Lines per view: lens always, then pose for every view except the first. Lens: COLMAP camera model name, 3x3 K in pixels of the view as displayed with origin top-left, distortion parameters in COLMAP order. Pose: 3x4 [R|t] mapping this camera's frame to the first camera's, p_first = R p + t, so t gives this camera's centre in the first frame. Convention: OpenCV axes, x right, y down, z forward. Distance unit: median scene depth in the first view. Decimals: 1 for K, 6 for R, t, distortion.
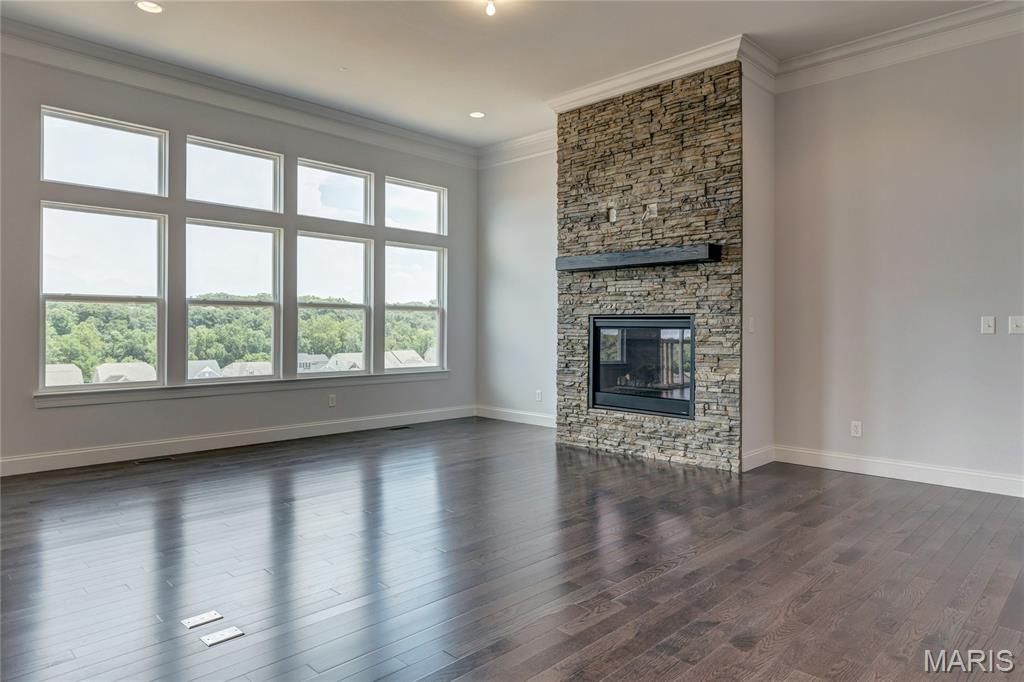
lens RADIAL K [[634.5, 0, 515.0], [0, 634.5, 329.5], [0, 0, 1]] dist [0.002784, 0.002096]
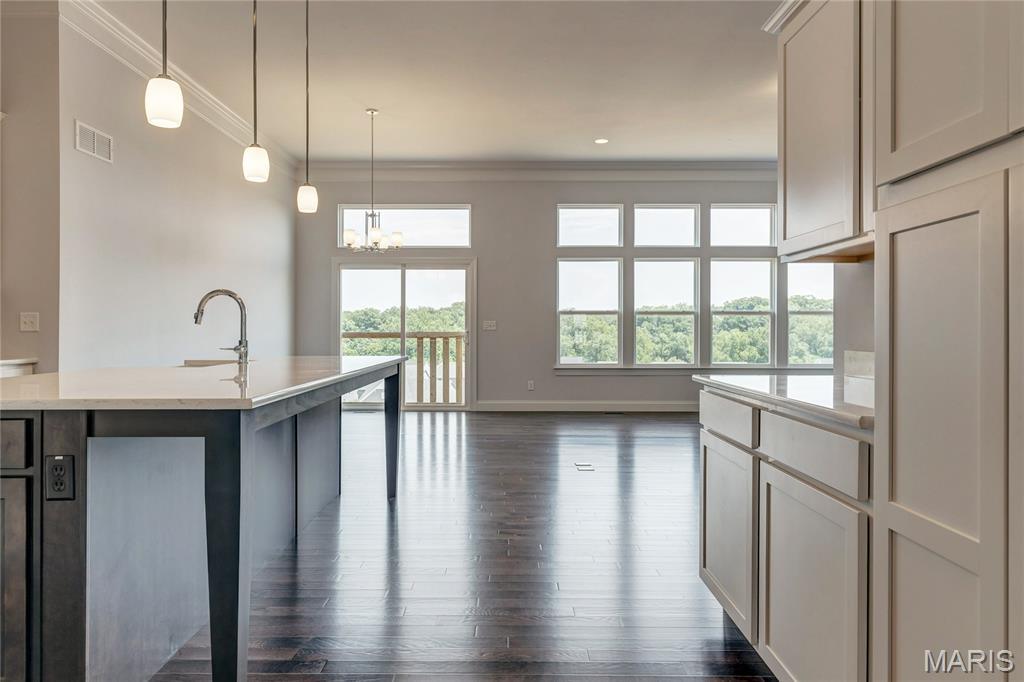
lens RADIAL K [[634.5, 0, 512.7], [0, 634.5, 336.6], [0, 0, 1]] dist [0.002784, 0.002096]
pose [[0.700267, 0.004063, -0.713870, 0.554449], [0.000114, 0.999983, 0.005803, 0.006742], [0.713881, -0.004145, 0.700254, -0.422489]]
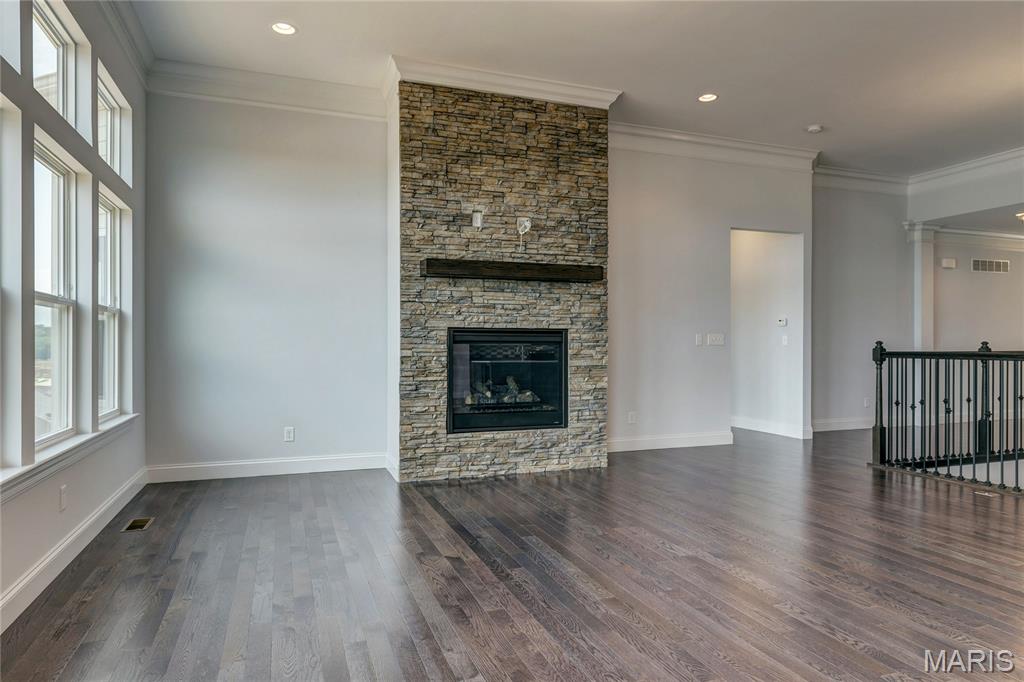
lens RADIAL K [[634.5, 0, 506.2], [0, 634.5, 344.6], [0, 0, 1]] dist [0.002784, 0.002096]
pose [[0.431345, -0.011105, 0.902118, -0.657713], [0.002628, 0.999935, 0.011053, -0.009468], [-0.902183, -0.002397, 0.431347, 0.566125]]
